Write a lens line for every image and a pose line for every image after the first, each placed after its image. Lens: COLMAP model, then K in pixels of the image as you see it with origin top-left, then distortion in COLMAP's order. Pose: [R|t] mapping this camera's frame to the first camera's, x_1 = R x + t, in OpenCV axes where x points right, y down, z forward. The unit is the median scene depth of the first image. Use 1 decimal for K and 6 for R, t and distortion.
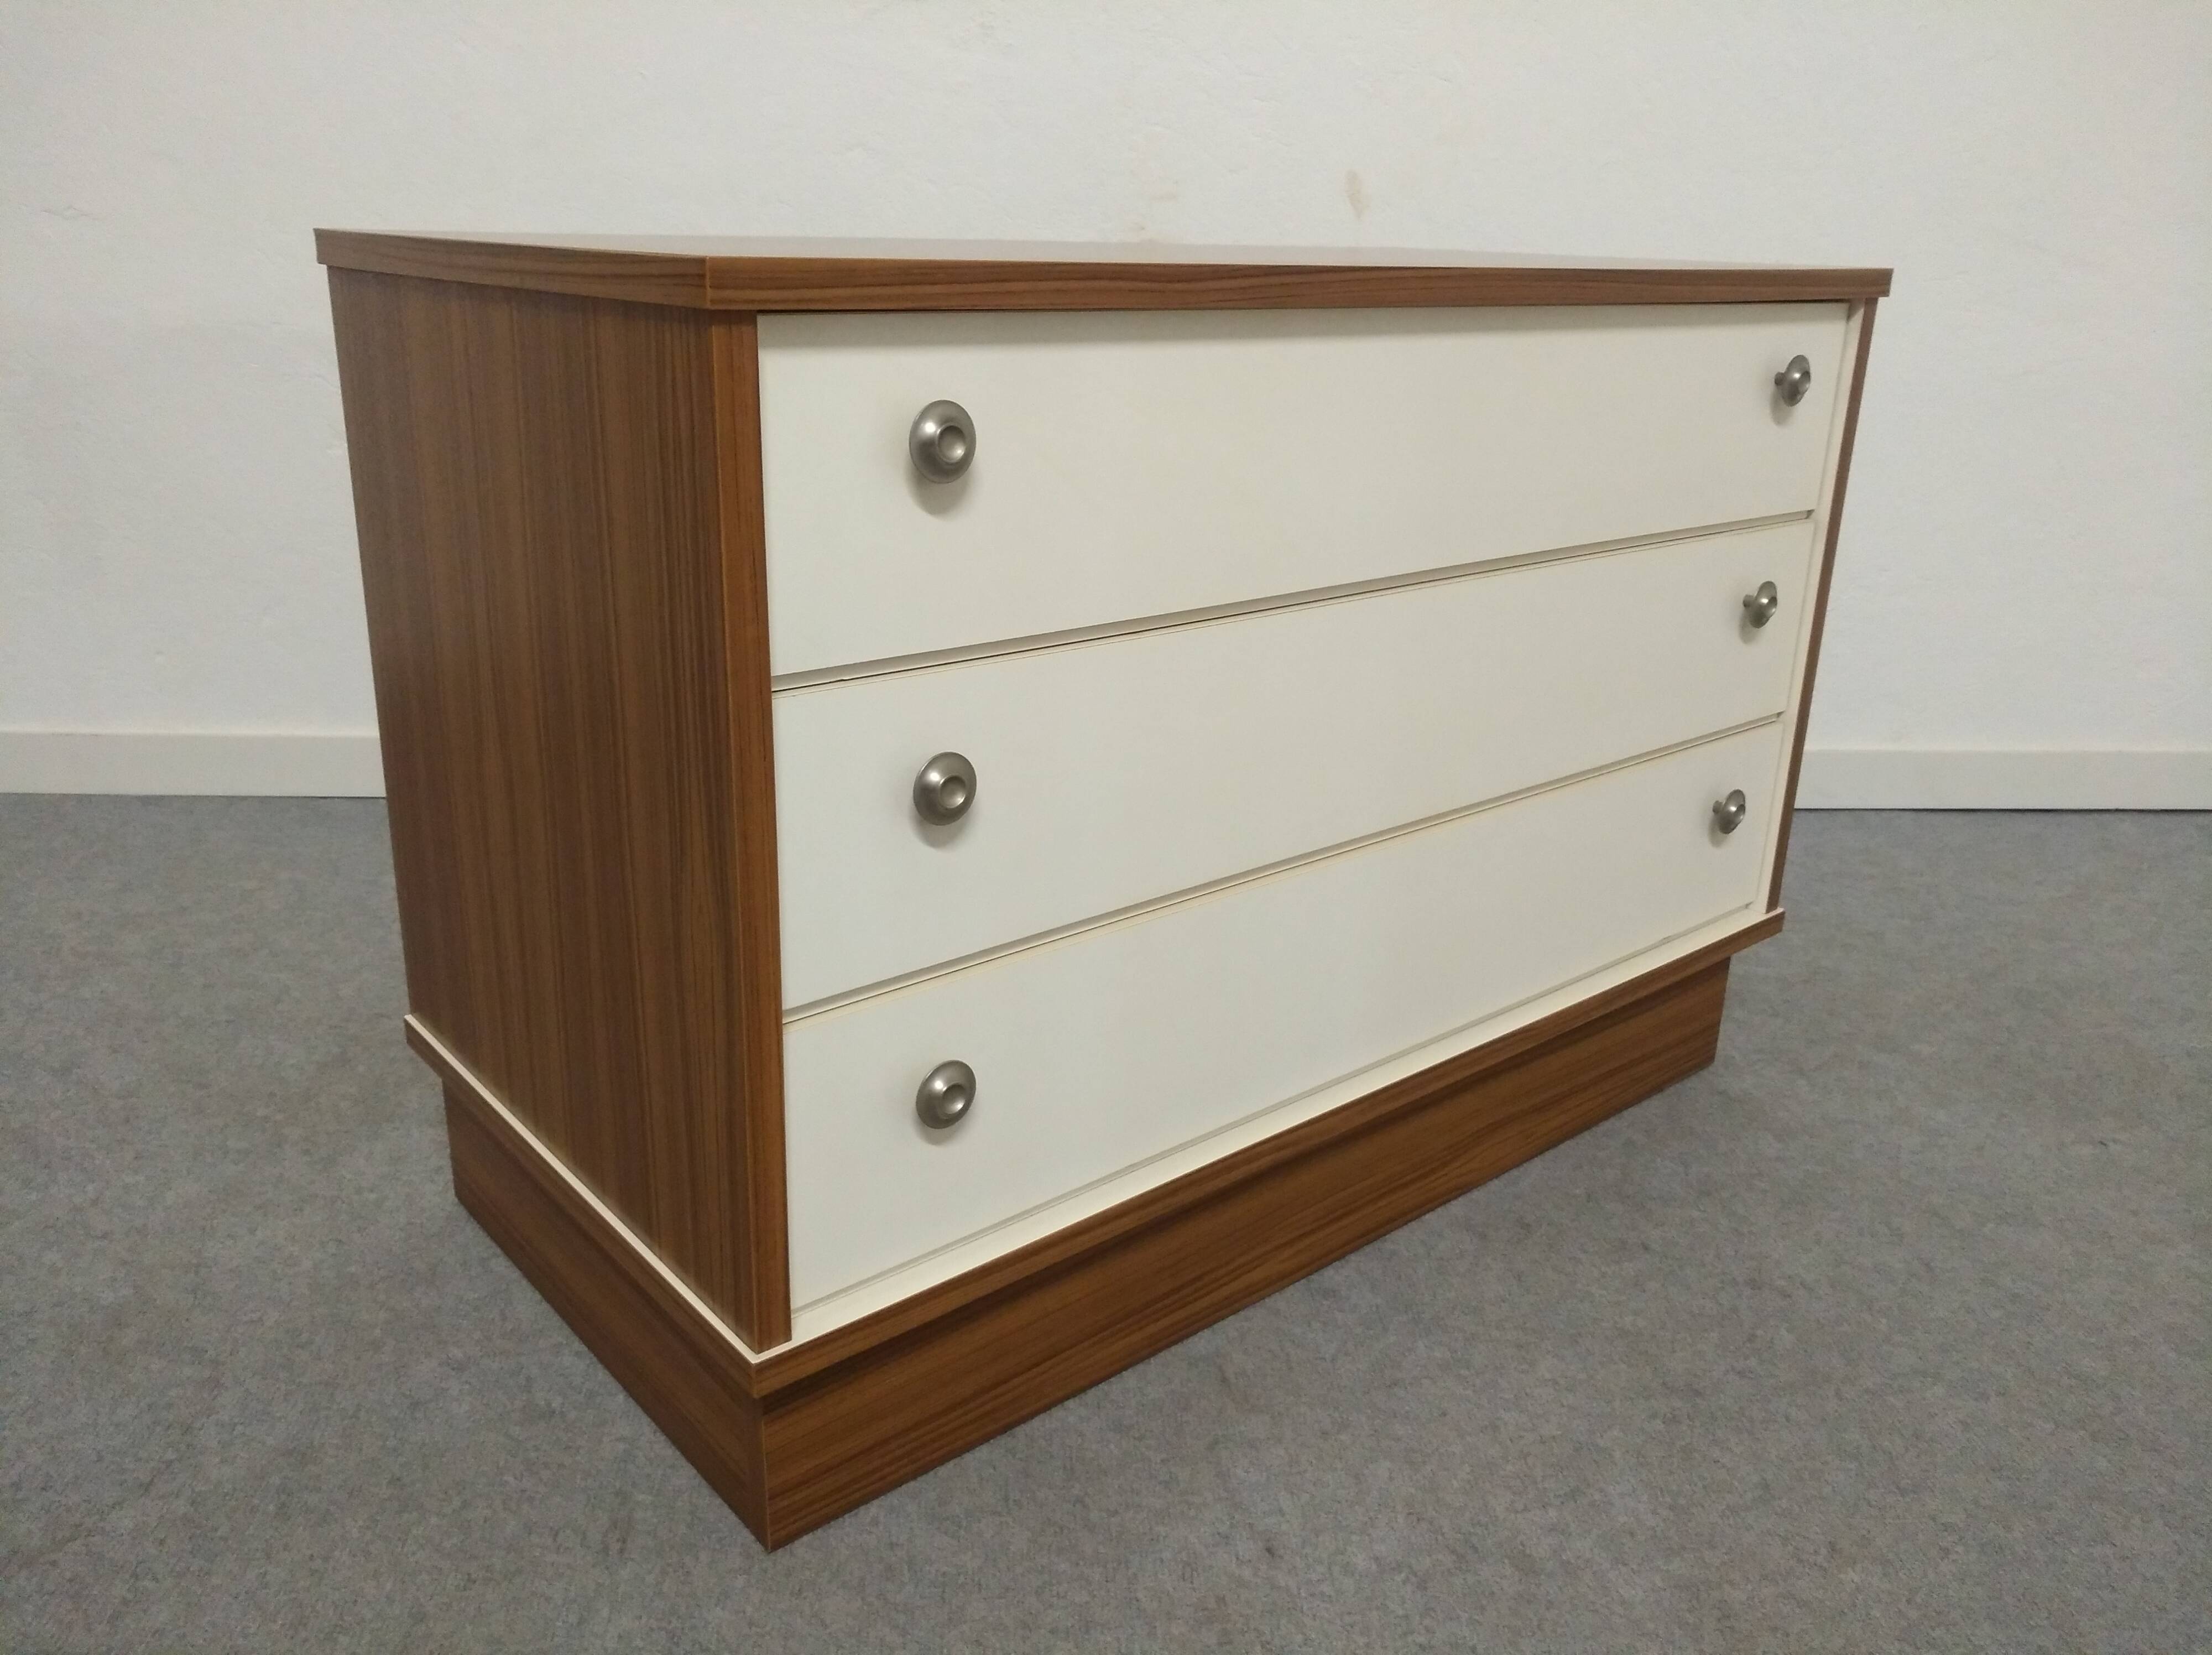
lens RADIAL K [[1735.2, 0, 1110.4], [0, 1735.2, 845.7], [0, 0, 1]] dist [-0.020058, 0.051706]
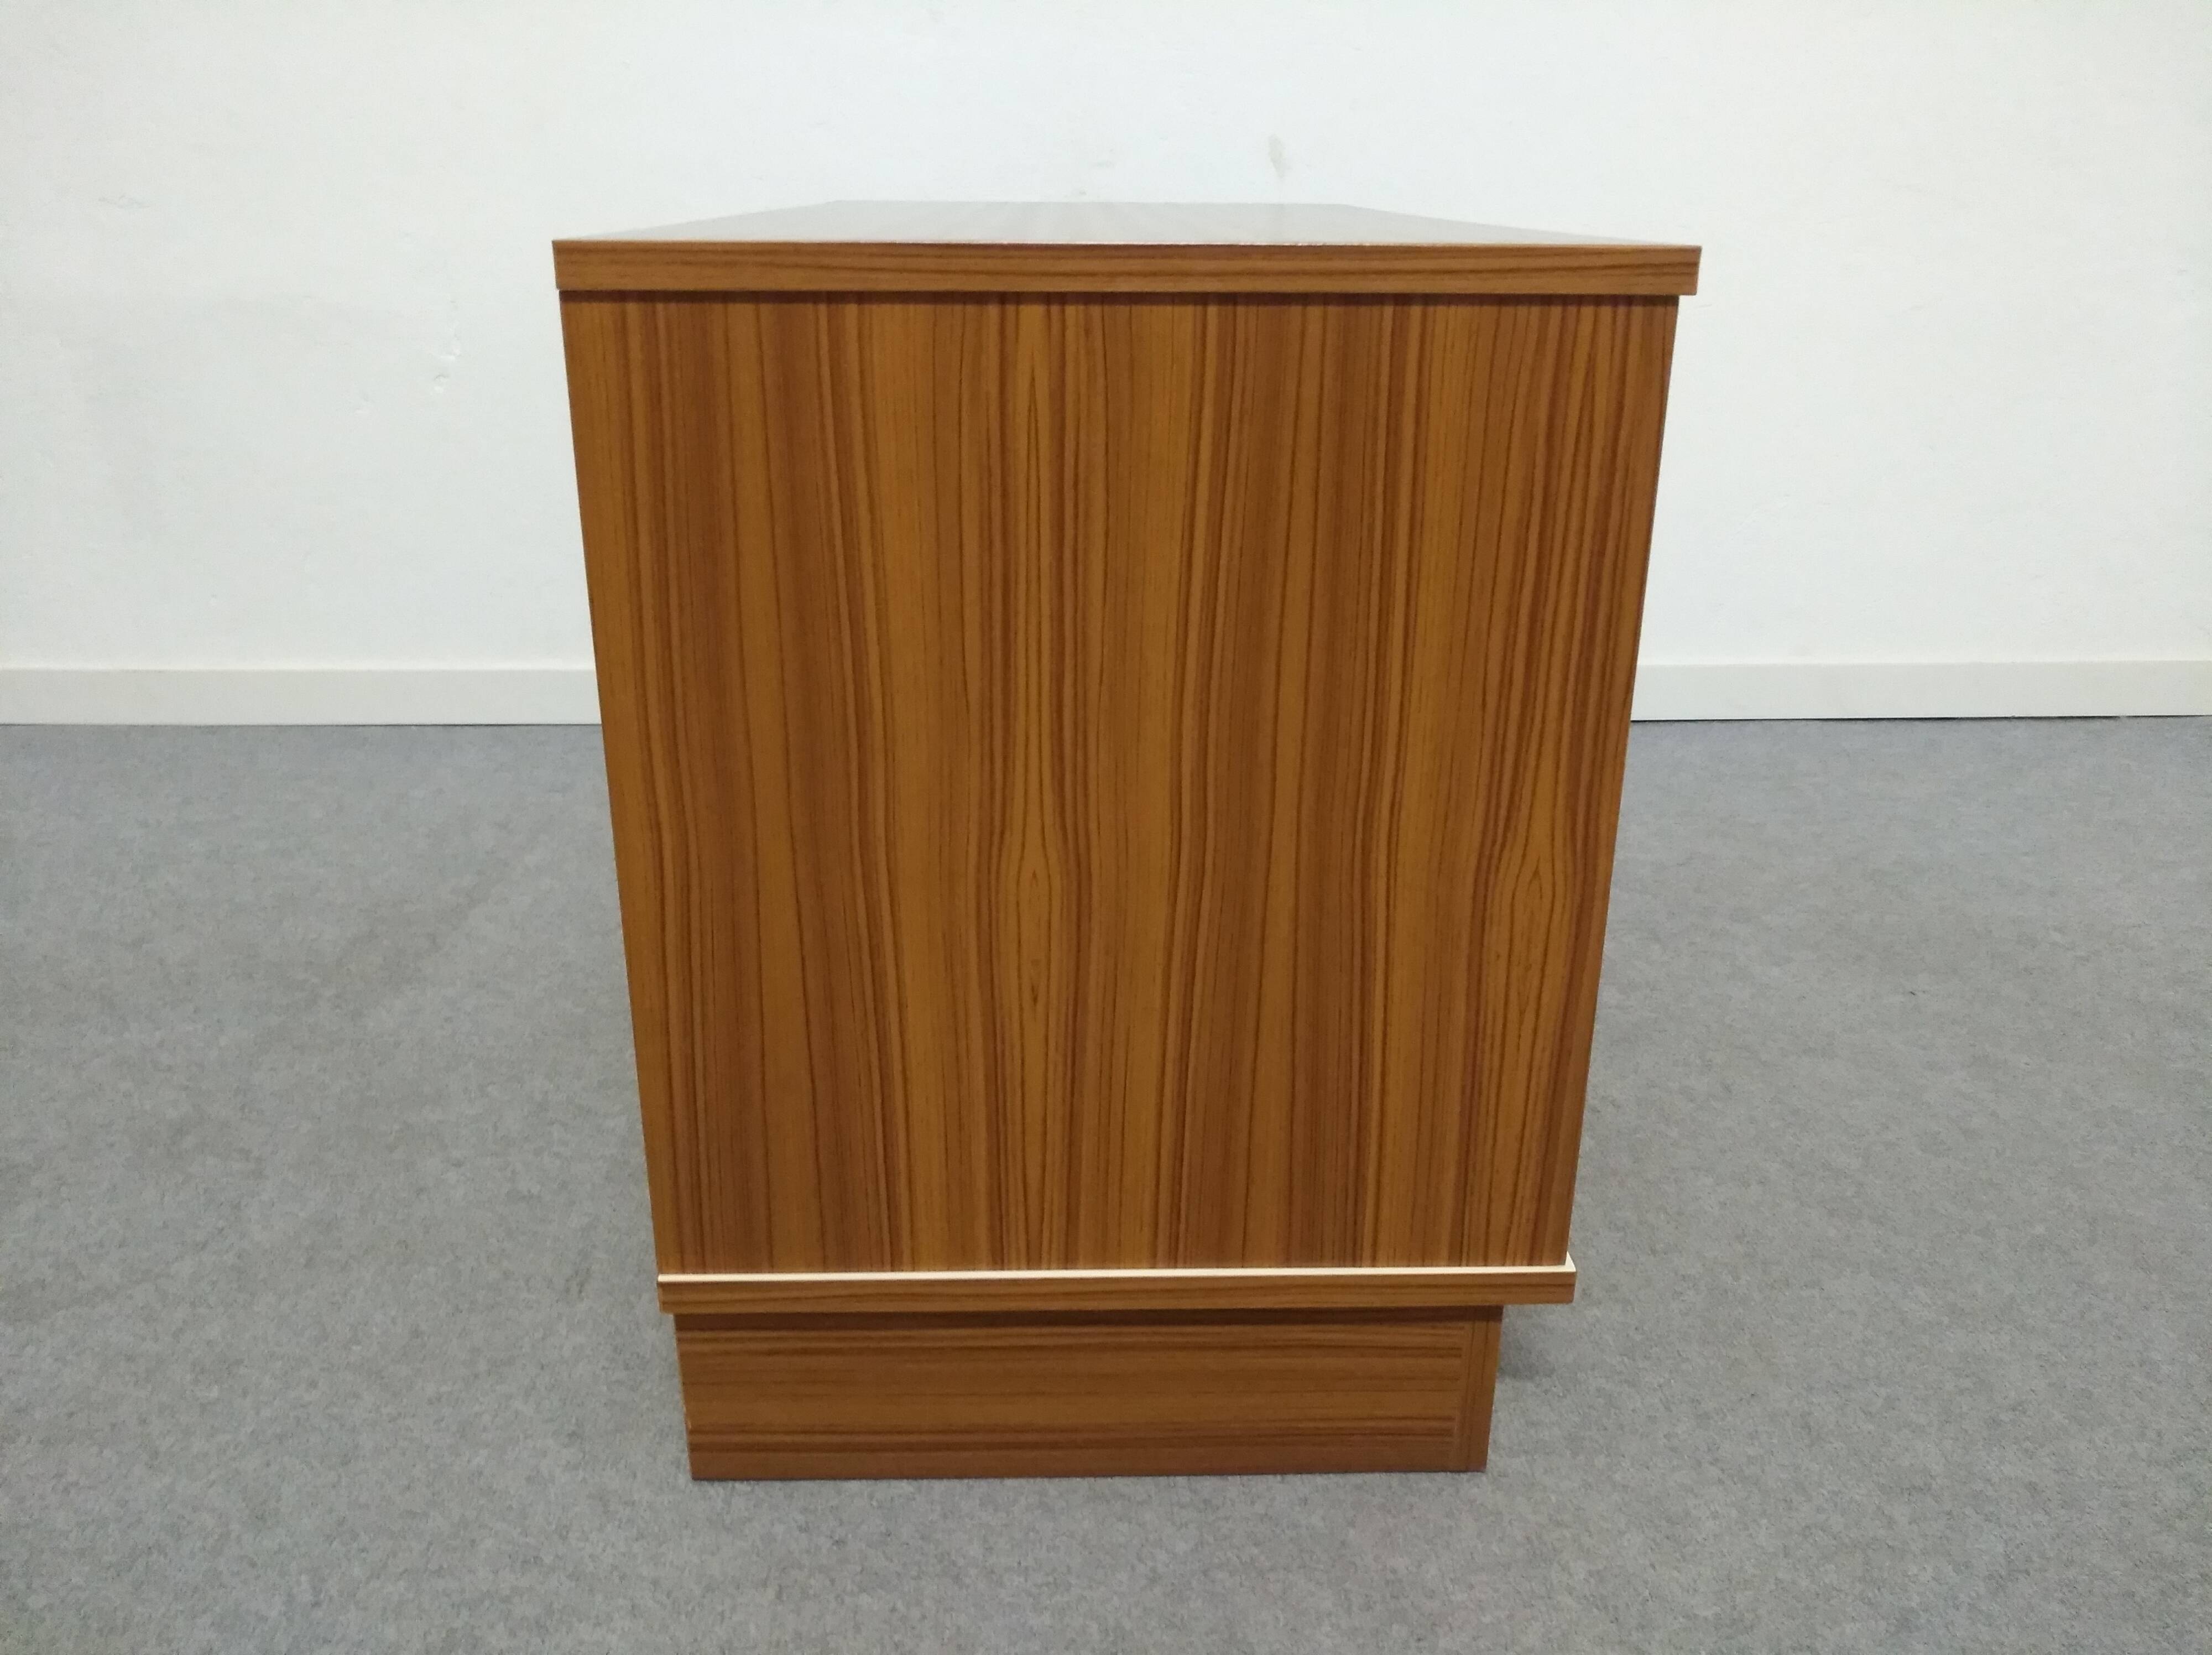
lens RADIAL K [[1735.2, 0, 1105.1], [0, 1735.2, 822.1], [0, 0, 1]] dist [-0.020058, 0.051706]
pose [[0.999291, -0.011314, -0.035907, 0.100715], [0.011593, 0.999904, 0.007571, 0.051334], [0.035818, -0.007982, 0.999326, -0.154490]]
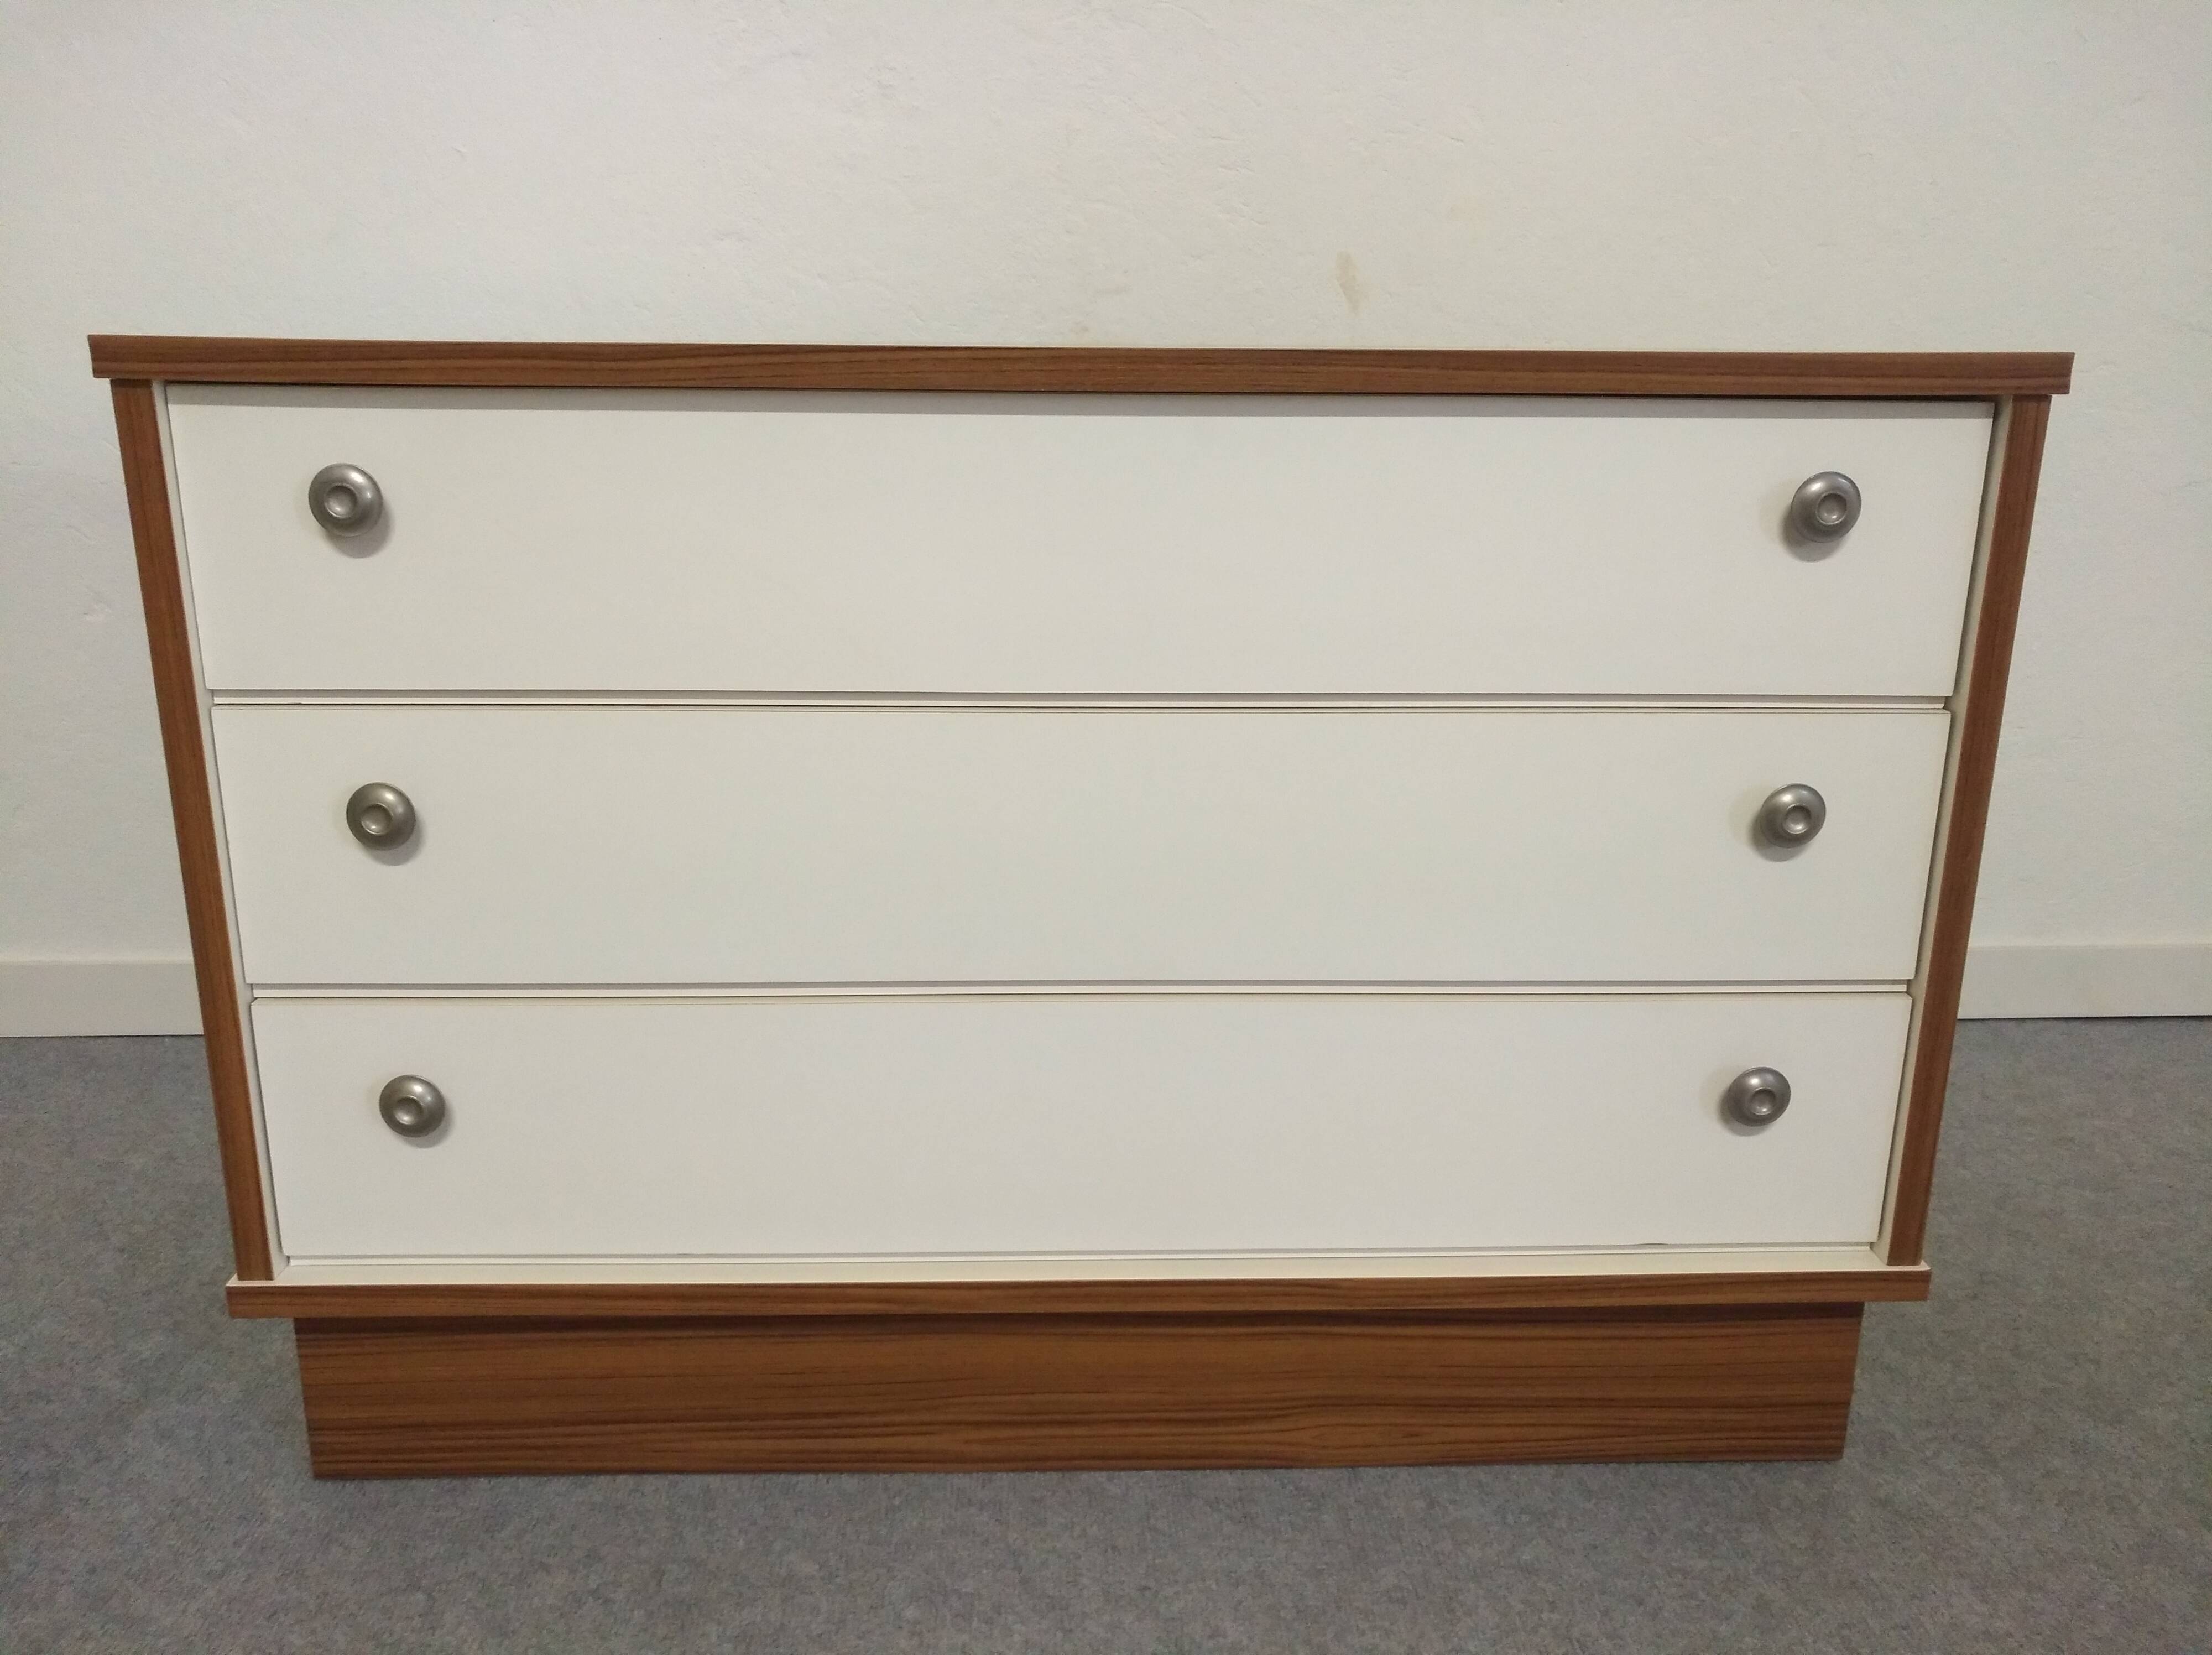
lens RADIAL K [[1735.2, 0, 1109.5], [0, 1735.2, 853.0], [0, 0, 1]] dist [-0.020058, 0.051706]
pose [[0.999714, -0.014192, -0.019227, 0.061833], [0.013106, 0.998373, -0.055487, -0.101901], [0.019983, 0.055219, 0.998274, 0.315003]]
